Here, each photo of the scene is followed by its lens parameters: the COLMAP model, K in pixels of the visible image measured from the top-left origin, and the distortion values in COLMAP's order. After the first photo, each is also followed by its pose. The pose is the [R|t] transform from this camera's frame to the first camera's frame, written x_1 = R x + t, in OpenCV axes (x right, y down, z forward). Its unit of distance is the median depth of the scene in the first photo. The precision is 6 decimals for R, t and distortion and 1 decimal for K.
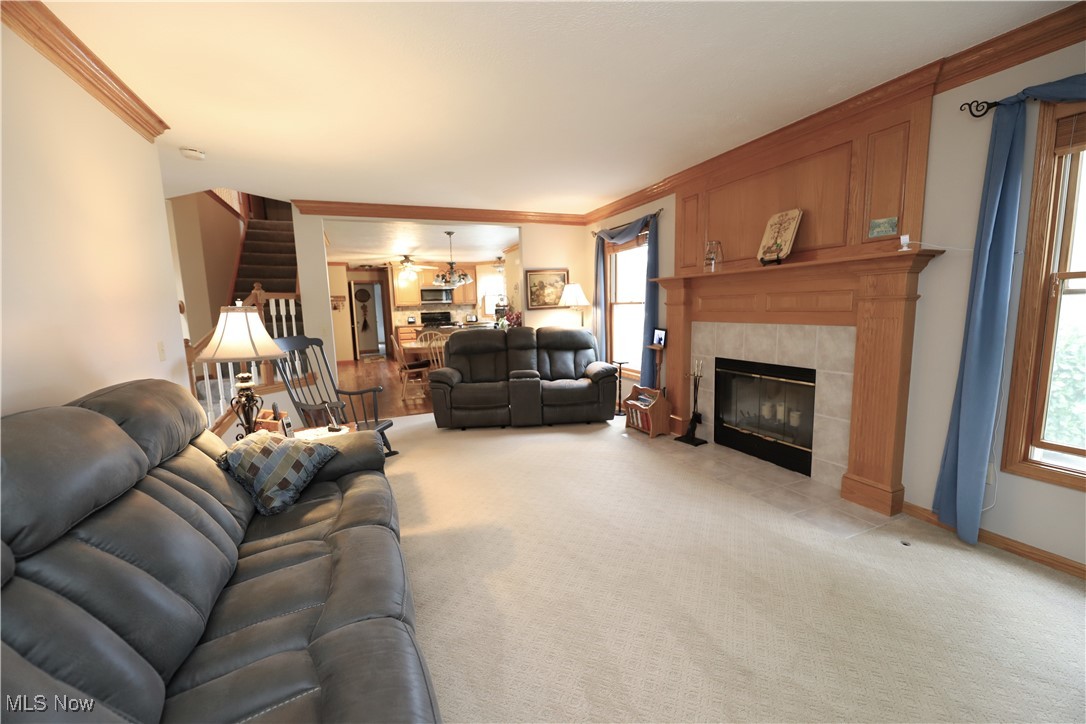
lens RADIAL K [[433.5, 0, 544.7], [0, 433.5, 360.4], [0, 0, 1]] dist [-0.000140, -0.000926]
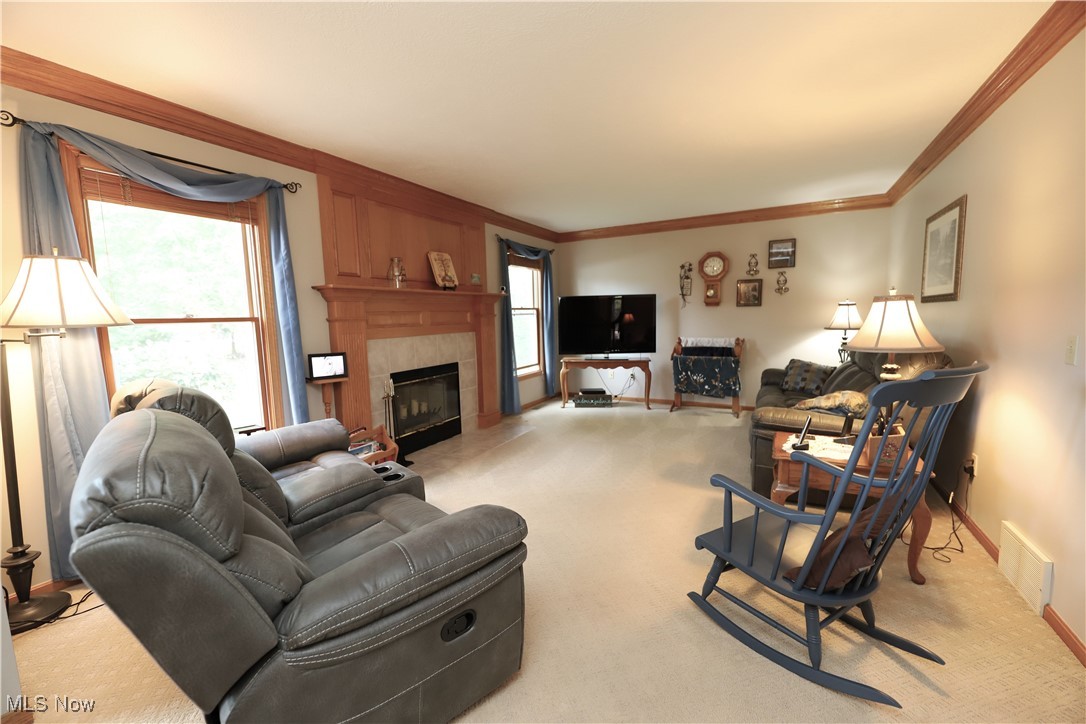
lens RADIAL K [[433.5, 0, 540.3], [0, 433.5, 360.3], [0, 0, 1]] dist [-0.000140, -0.000926]
pose [[-0.612512, -0.043289, 0.789275, -0.352322], [0.135173, 0.978055, 0.158543, -0.087541], [-0.778818, 0.203799, -0.593219, 0.780140]]
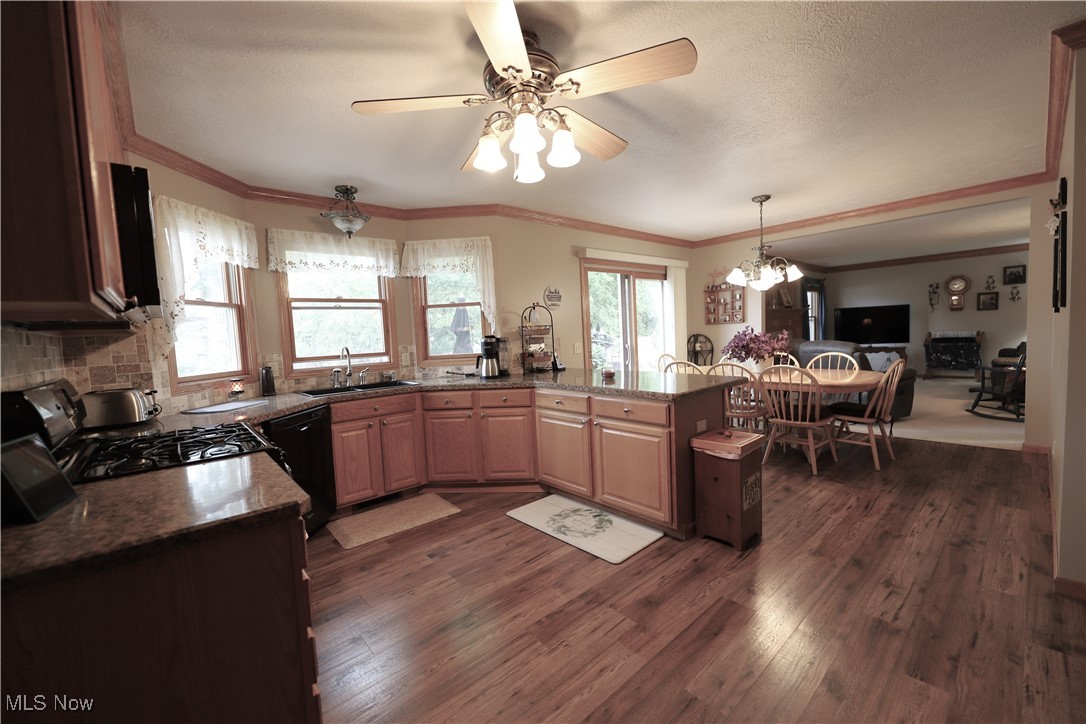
lens RADIAL K [[433.5, 0, 543.3], [0, 433.5, 362.1], [0, 0, 1]] dist [-0.000140, -0.000926]
pose [[-0.308471, -0.022949, 0.950957, -0.420779], [0.175135, 0.981249, 0.080490, -0.104196], [-0.934972, 0.191375, -0.298668, 0.919385]]
